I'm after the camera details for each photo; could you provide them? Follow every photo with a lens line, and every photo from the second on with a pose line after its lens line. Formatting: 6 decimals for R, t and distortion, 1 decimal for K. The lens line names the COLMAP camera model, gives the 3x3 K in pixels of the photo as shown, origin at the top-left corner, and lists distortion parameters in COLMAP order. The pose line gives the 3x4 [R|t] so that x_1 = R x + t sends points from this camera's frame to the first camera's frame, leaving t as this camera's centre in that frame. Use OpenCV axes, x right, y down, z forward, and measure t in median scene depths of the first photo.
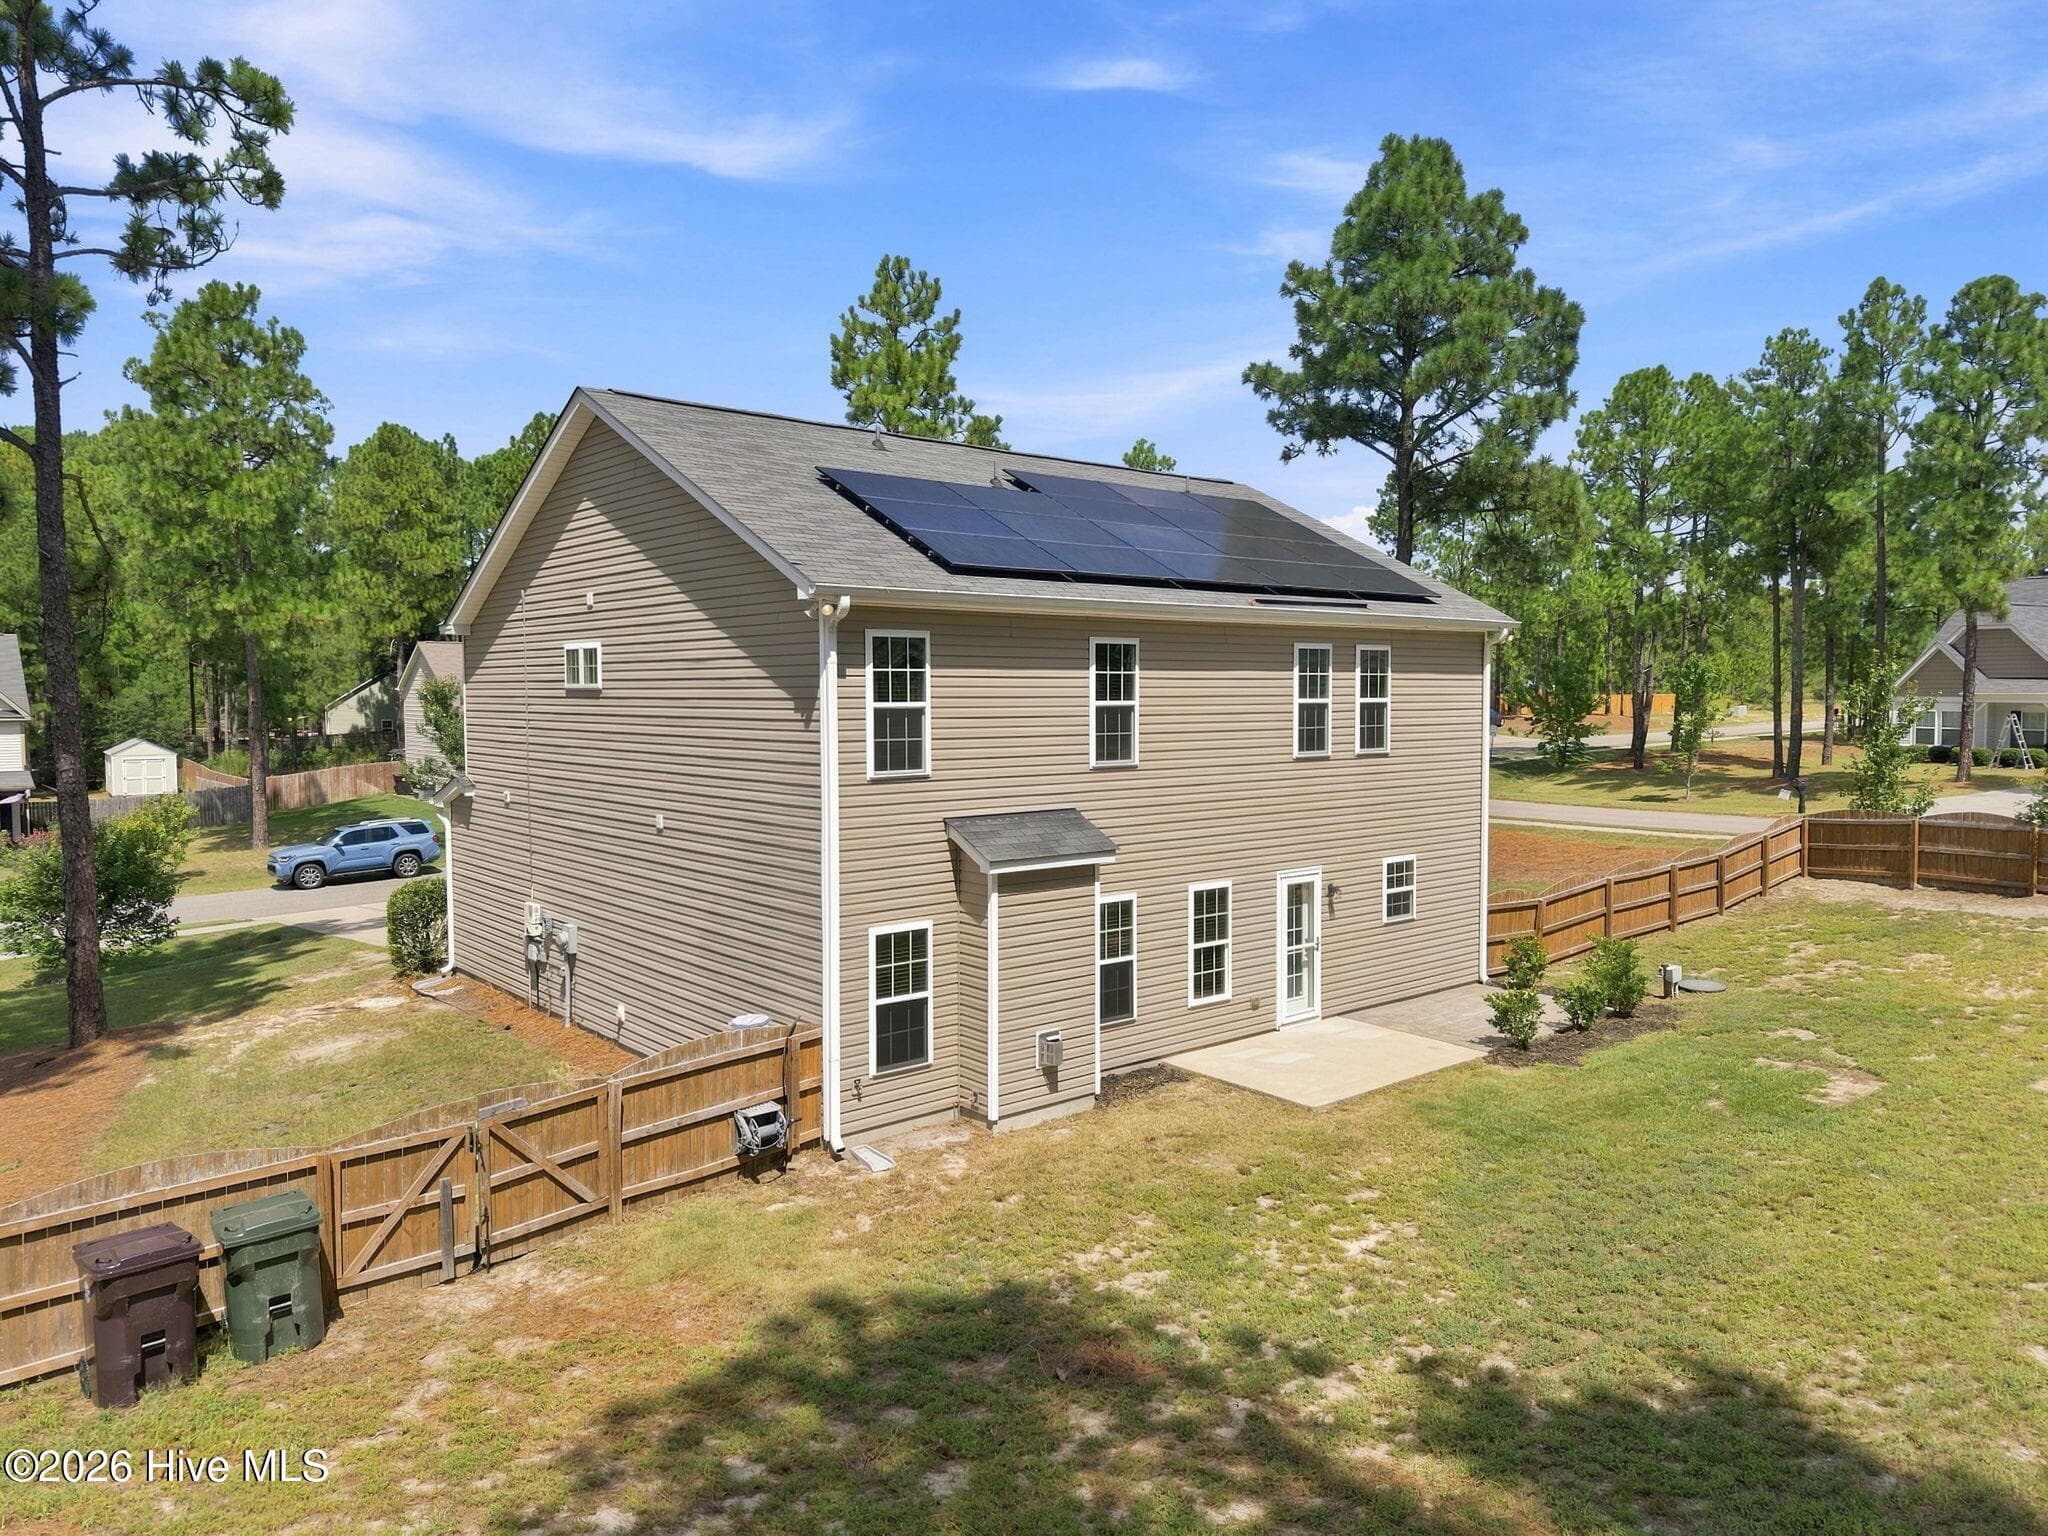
lens RADIAL K [[1371.3, 0, 1033.6], [0, 1371.3, 761.0], [0, 0, 1]] dist [0.027450, -0.025282]
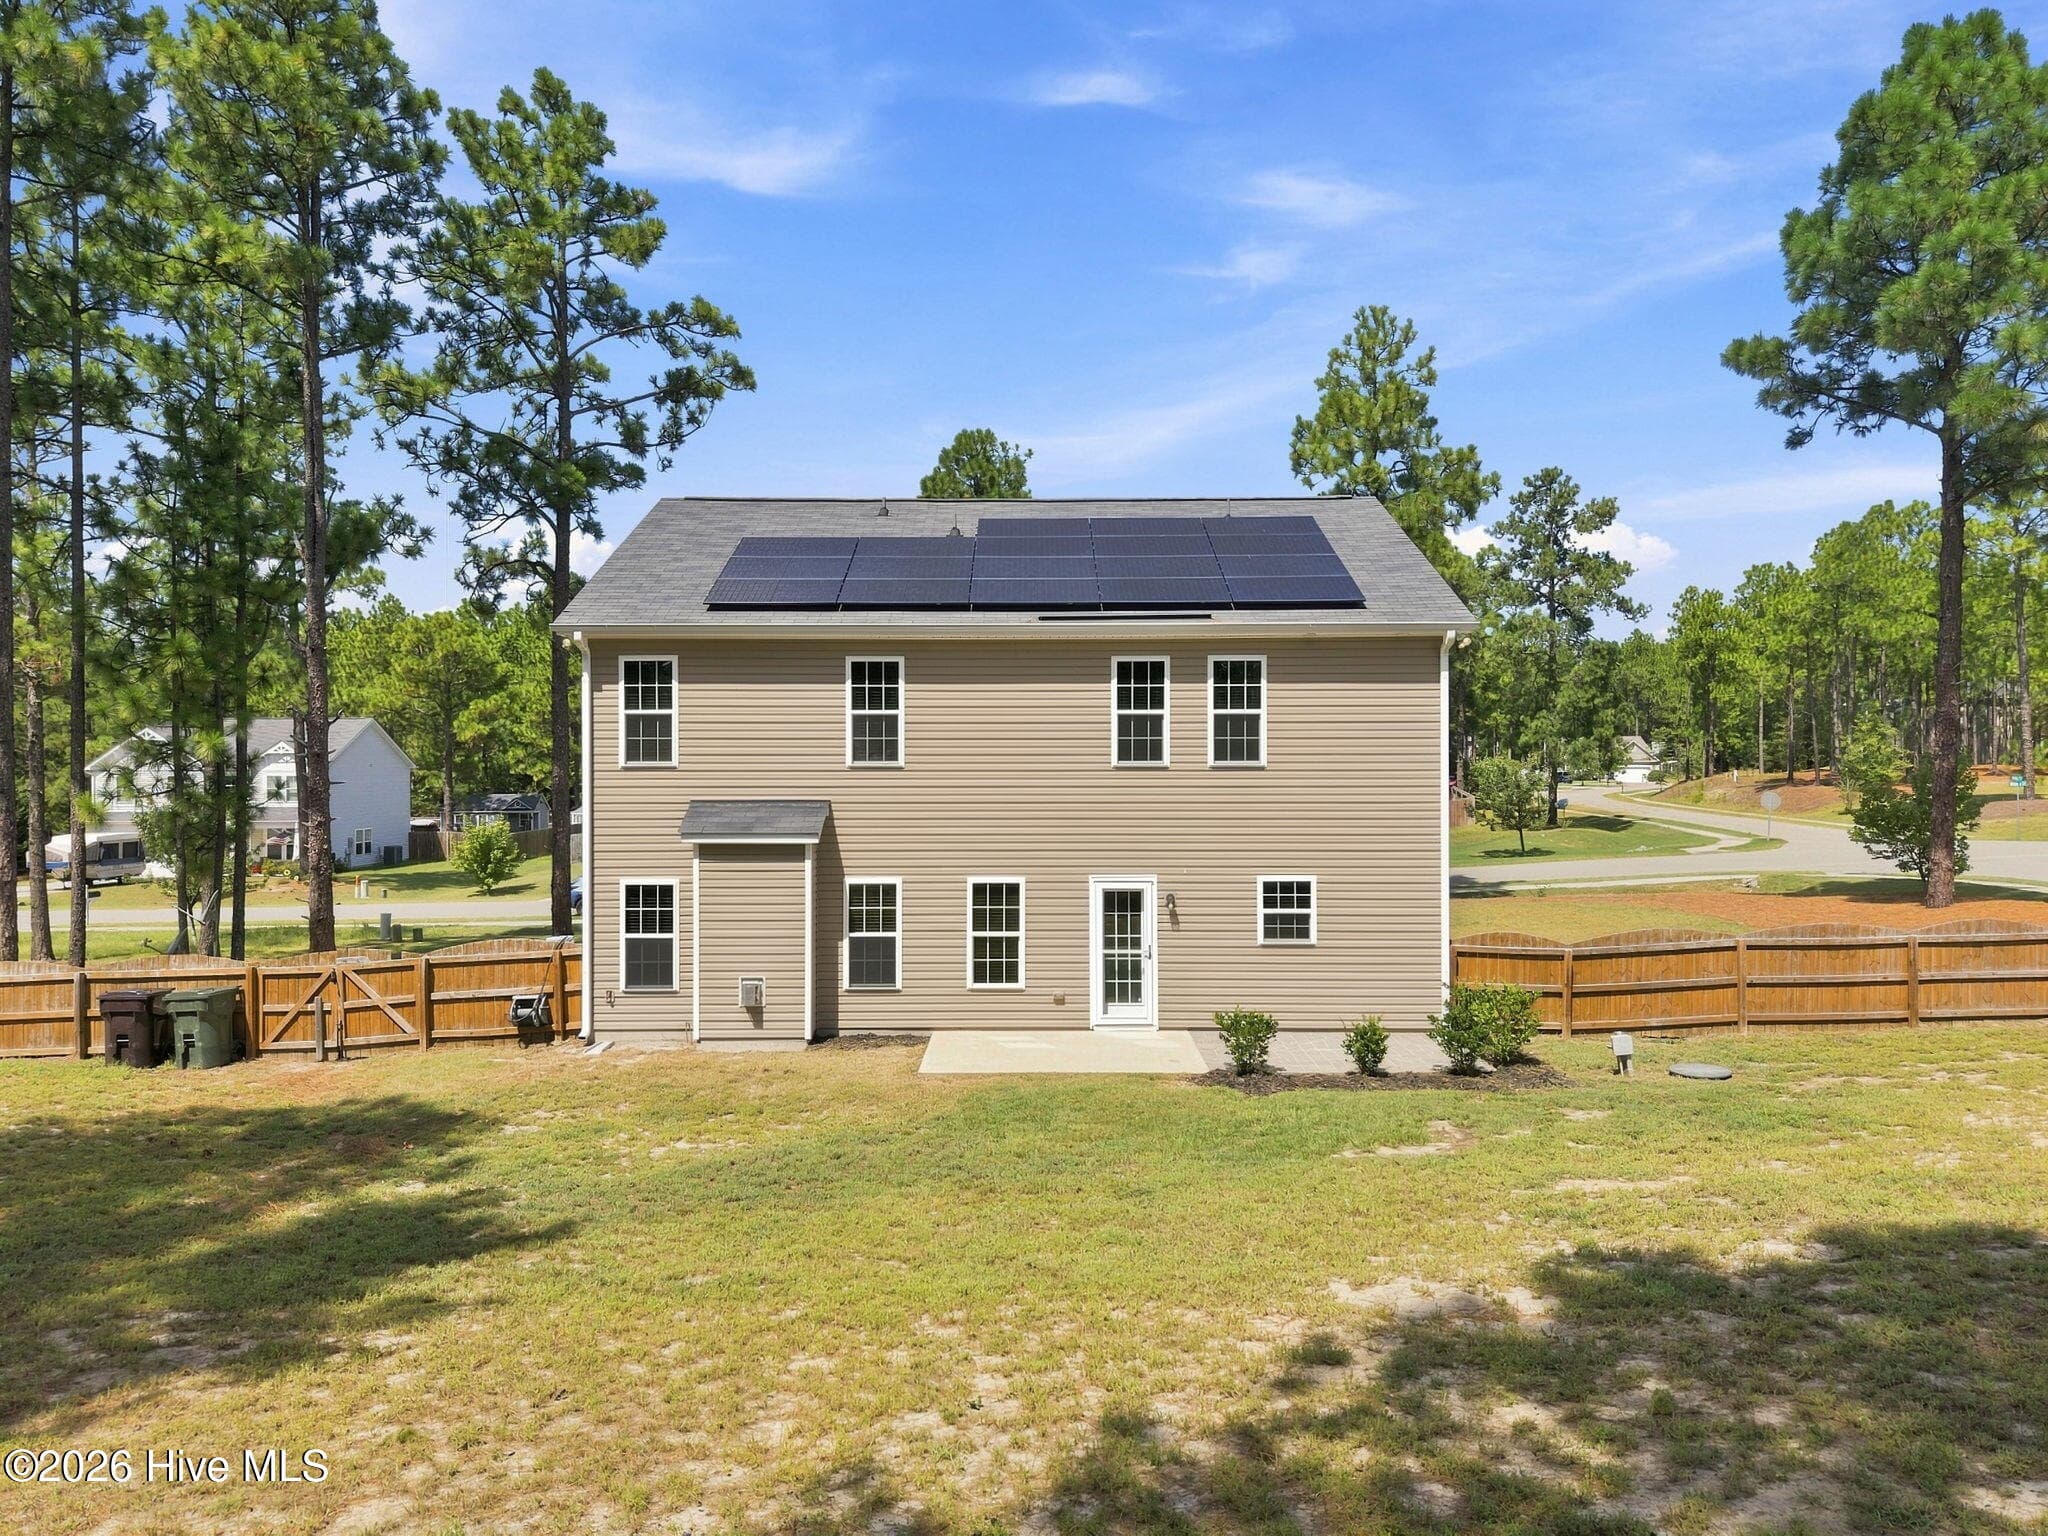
lens RADIAL K [[1371.3, 0, 1044.8], [0, 1371.3, 769.5], [0, 0, 1]] dist [0.027450, -0.025282]
pose [[0.765350, 0.004610, -0.643598, 0.799643], [-0.032853, 0.998951, -0.031912, 0.033803], [0.642775, 0.045568, 0.764698, 0.176091]]
